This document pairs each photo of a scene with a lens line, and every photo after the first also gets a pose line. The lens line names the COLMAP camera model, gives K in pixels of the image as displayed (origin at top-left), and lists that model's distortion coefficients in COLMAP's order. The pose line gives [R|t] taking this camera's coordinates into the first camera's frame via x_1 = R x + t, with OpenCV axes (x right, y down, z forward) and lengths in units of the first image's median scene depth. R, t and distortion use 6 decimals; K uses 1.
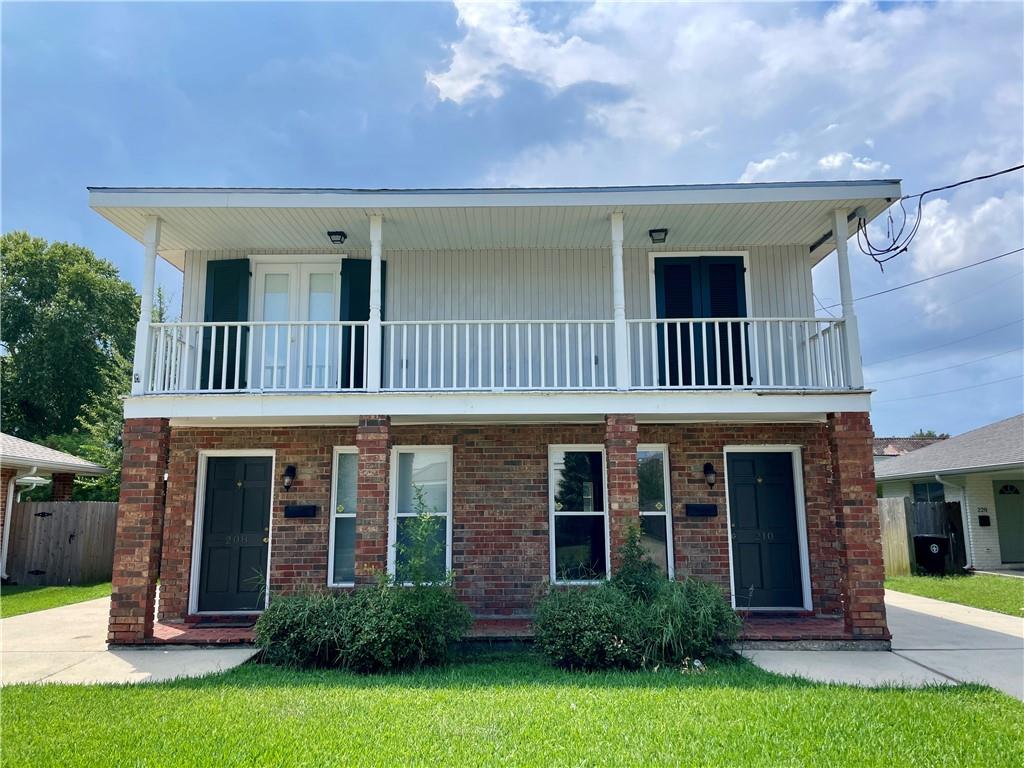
lens RADIAL K [[781.7, 0, 512.6], [0, 781.7, 378.8], [0, 0, 1]] dist [0.041125, -0.022607]
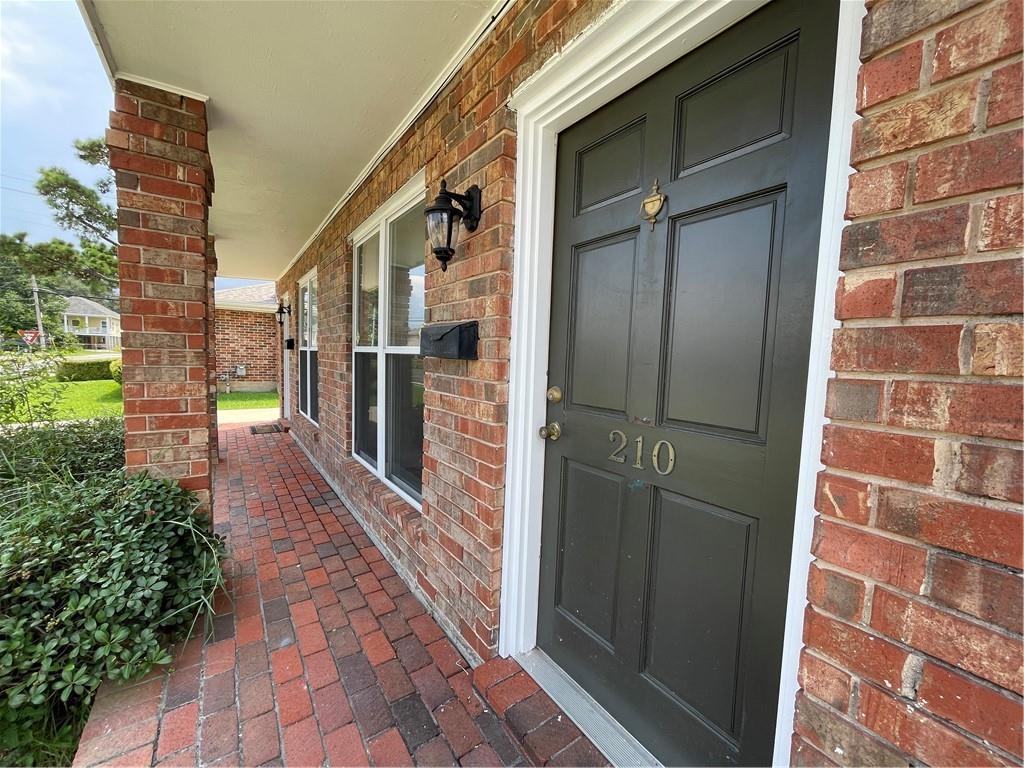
lens RADIAL K [[414.6, 0, 506.0], [0, 414.6, 388.0], [0, 0, 1]] dist [0.000653, 0.001348]
pose [[0.578926, 0.085824, -0.810851, 0.396859], [0.106218, 0.978033, 0.179356, 0.157016], [0.808432, -0.189961, 0.557093, 0.910157]]
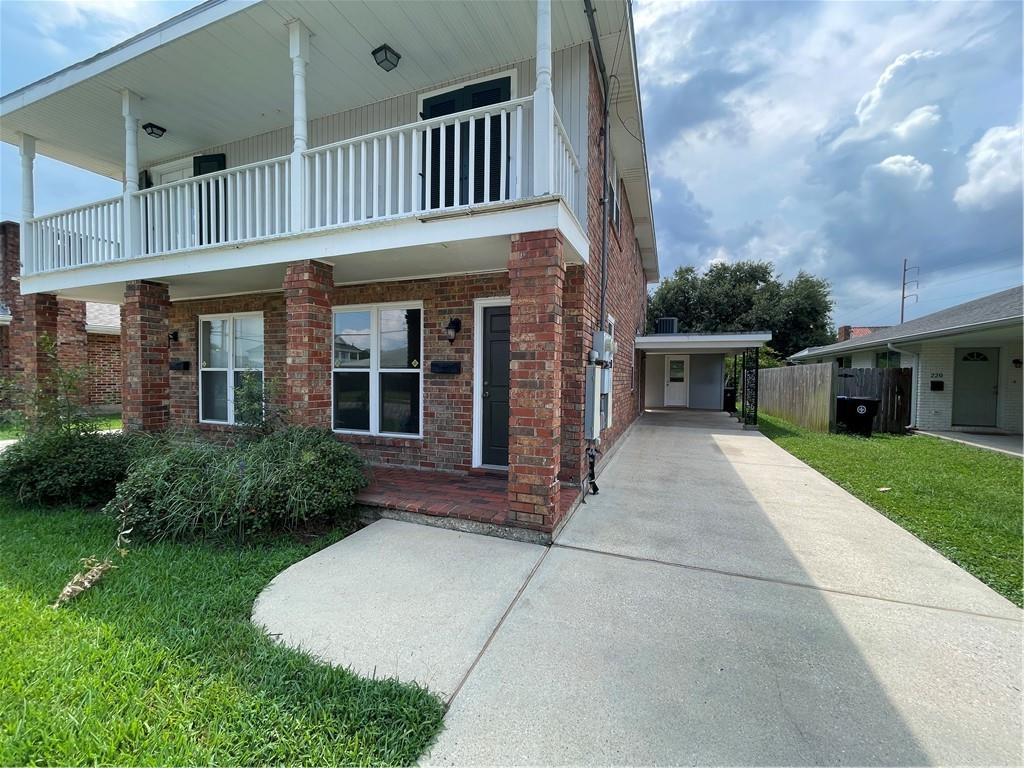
lens RADIAL K [[414.6, 0, 509.7], [0, 414.6, 392.6], [0, 0, 1]] dist [0.000653, 0.001348]
pose [[0.934595, 0.029707, -0.354471, 0.492865], [0.044758, 0.978766, 0.200035, 0.098251], [0.352887, -0.202817, 0.913420, 0.548888]]
